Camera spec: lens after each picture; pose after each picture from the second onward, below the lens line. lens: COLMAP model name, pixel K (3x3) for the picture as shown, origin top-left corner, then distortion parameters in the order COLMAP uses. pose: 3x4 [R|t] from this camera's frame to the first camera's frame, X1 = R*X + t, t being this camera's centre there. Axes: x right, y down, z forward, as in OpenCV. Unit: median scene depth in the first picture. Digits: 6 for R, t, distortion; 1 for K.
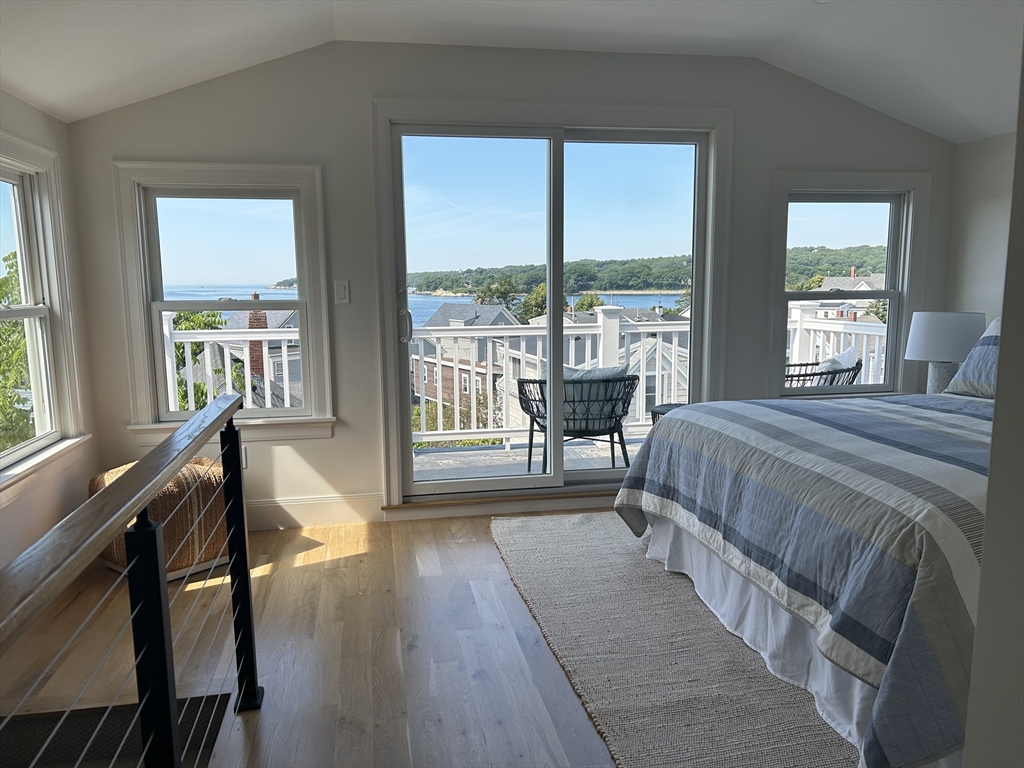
lens RADIAL K [[771.6, 0, 507.8], [0, 771.6, 385.5], [0, 0, 1]] dist [0.033771, -0.058780]
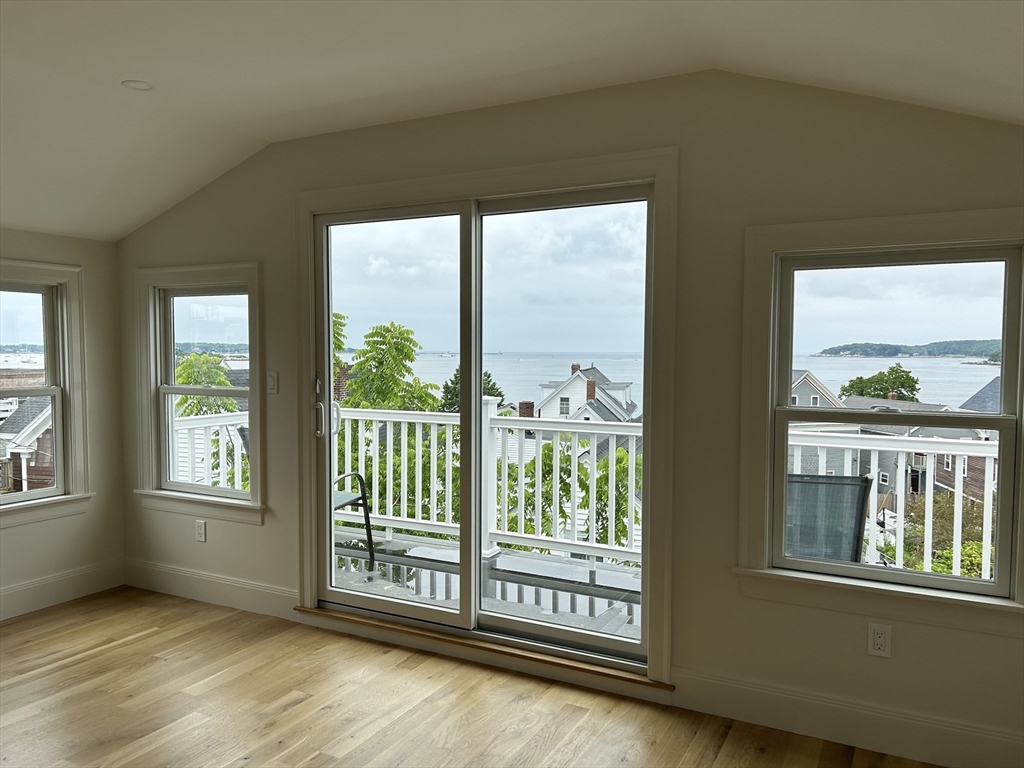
lens RADIAL K [[771.6, 0, 512.0], [0, 771.6, 391.7], [0, 0, 1]] dist [0.033771, -0.058780]
pose [[0.781903, 0.046124, -0.621692, 0.646695], [-0.102564, 0.993188, -0.055309, -0.083567], [0.614905, 0.107009, 0.781307, 0.394867]]
